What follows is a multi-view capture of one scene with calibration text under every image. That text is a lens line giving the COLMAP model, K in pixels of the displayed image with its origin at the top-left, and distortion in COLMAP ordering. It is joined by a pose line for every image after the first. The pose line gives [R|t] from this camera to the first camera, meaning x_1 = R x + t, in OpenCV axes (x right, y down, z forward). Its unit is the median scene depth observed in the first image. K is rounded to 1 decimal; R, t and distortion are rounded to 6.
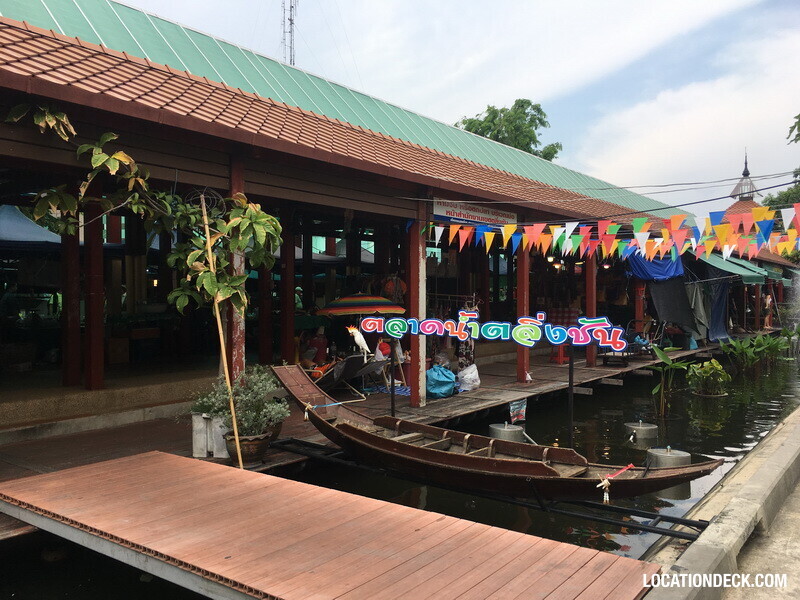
lens RADIAL K [[681.0, 0, 400.0], [0, 681.0, 300.0], [0, 0, 1]] dist [0.083114, -0.123257]
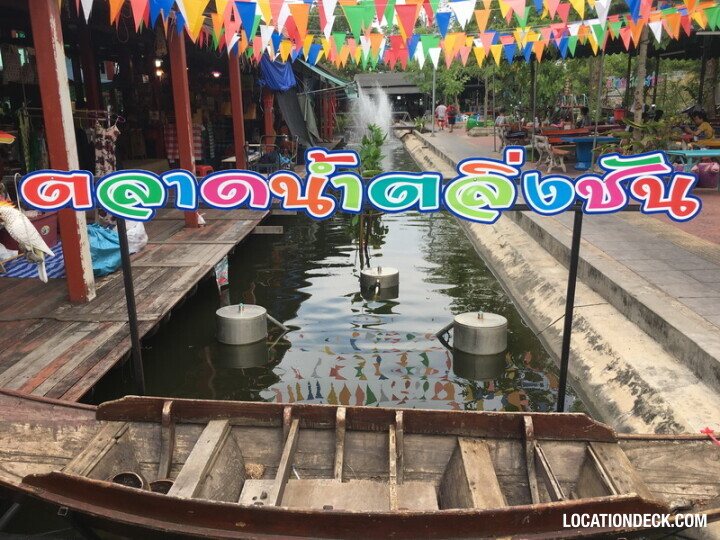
lens RADIAL K [[612.9, 0, 360.0], [0, 612.9, 270.0], [0, 0, 1]] dist [0.083114, -0.123257]
pose [[0.817934, -0.159296, 0.552819, -0.115306], [0.018086, 0.967548, 0.252041, -0.008056], [-0.575028, -0.196154, 0.794271, 0.664217]]
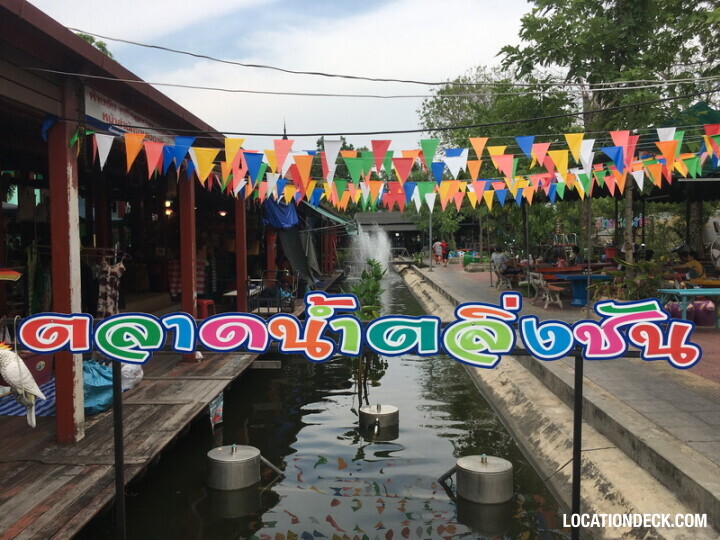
lens RADIAL K [[612.9, 0, 360.0], [0, 612.9, 270.0], [0, 0, 1]] dist [0.083114, -0.123257]
pose [[0.817728, -0.034034, 0.574598, -0.113717], [0.012417, 0.999061, 0.041504, -0.015378], [-0.575471, -0.026804, 0.817383, 0.665556]]
